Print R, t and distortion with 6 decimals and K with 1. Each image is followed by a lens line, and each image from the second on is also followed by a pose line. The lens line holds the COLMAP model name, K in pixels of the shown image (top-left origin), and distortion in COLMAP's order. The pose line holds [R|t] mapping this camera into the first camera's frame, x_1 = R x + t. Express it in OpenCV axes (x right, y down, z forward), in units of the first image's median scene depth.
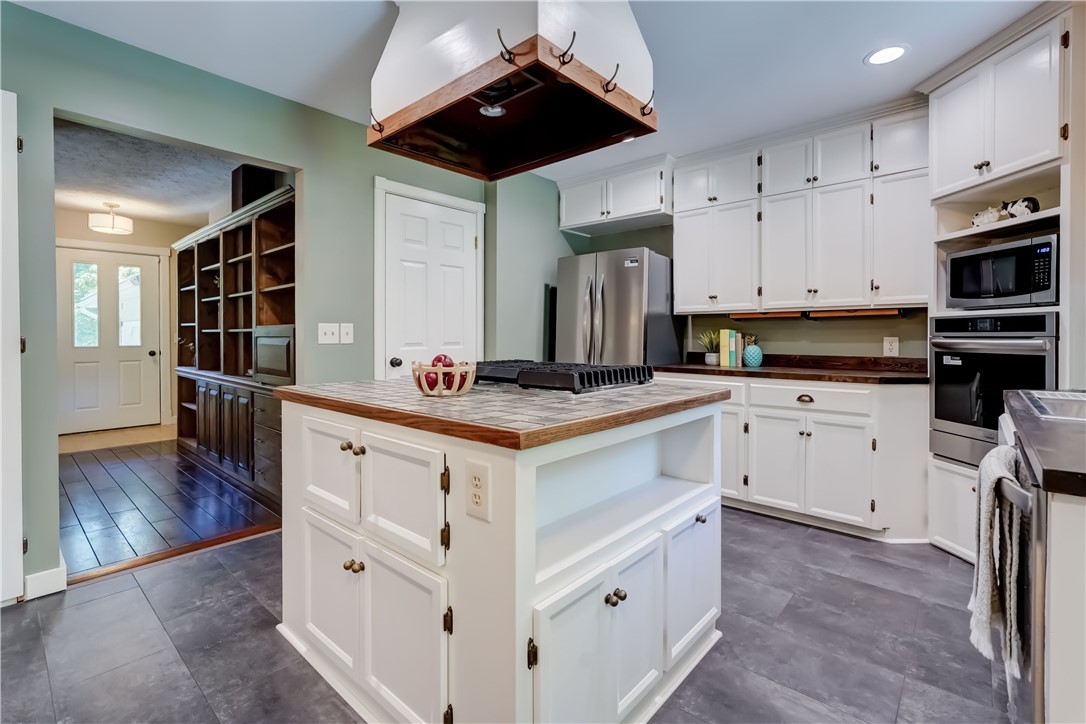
lens RADIAL K [[493.3, 0, 544.3], [0, 493.3, 337.8], [0, 0, 1]] dist [-0.002459, 0.000053]
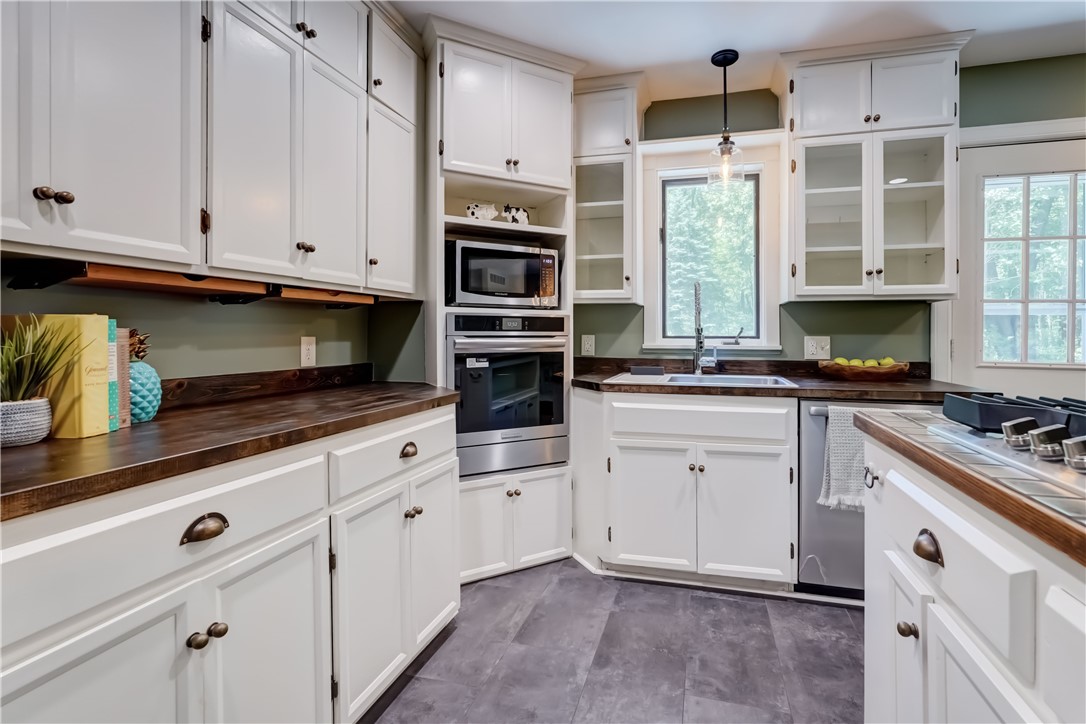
lens RADIAL K [[507.7, 0, 577.8], [0, 507.7, 333.1], [0, 0, 1]] dist [-0.002994, -0.000057]
pose [[-0.456670, 0.000726, 0.889636, -0.070408], [0.001708, 0.999999, 0.000061, -0.007481], [-0.889635, 0.001548, -0.456670, 1.292191]]
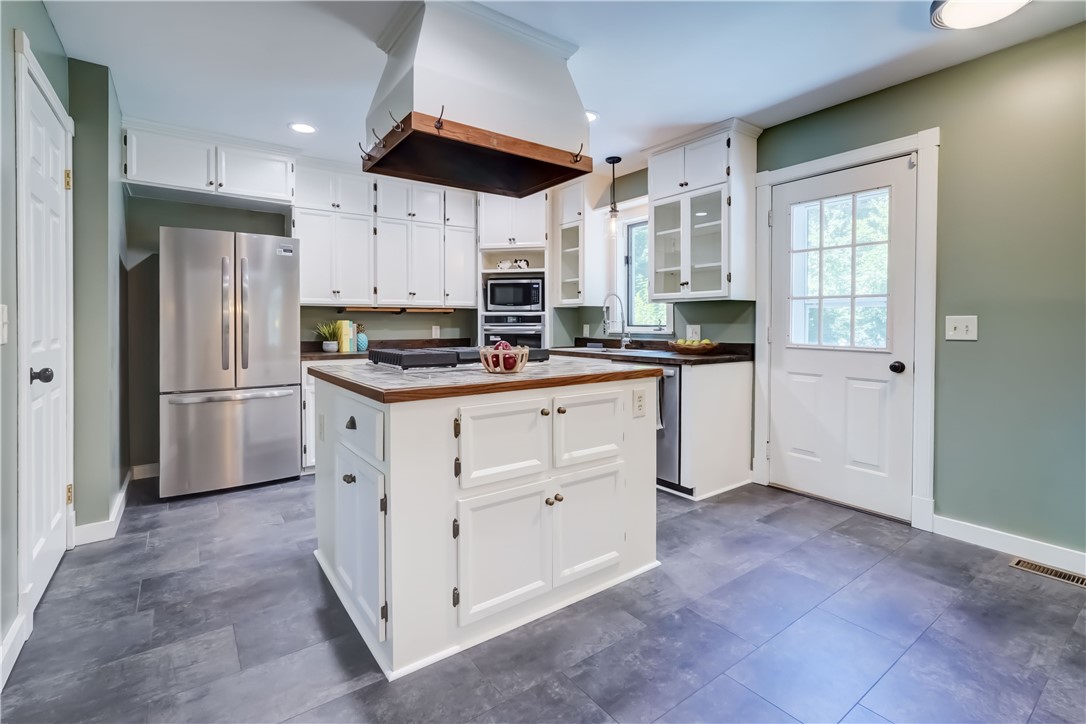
lens RADIAL K [[494.2, 0, 541.1], [0, 494.2, 327.7], [0, 0, 1]] dist [-0.001020, 0.000005]
pose [[0.213088, -0.008981, 0.976992, -0.998482], [0.007702, 0.999942, 0.007513, -0.006762], [-0.977003, 0.005924, 0.213145, 0.440683]]
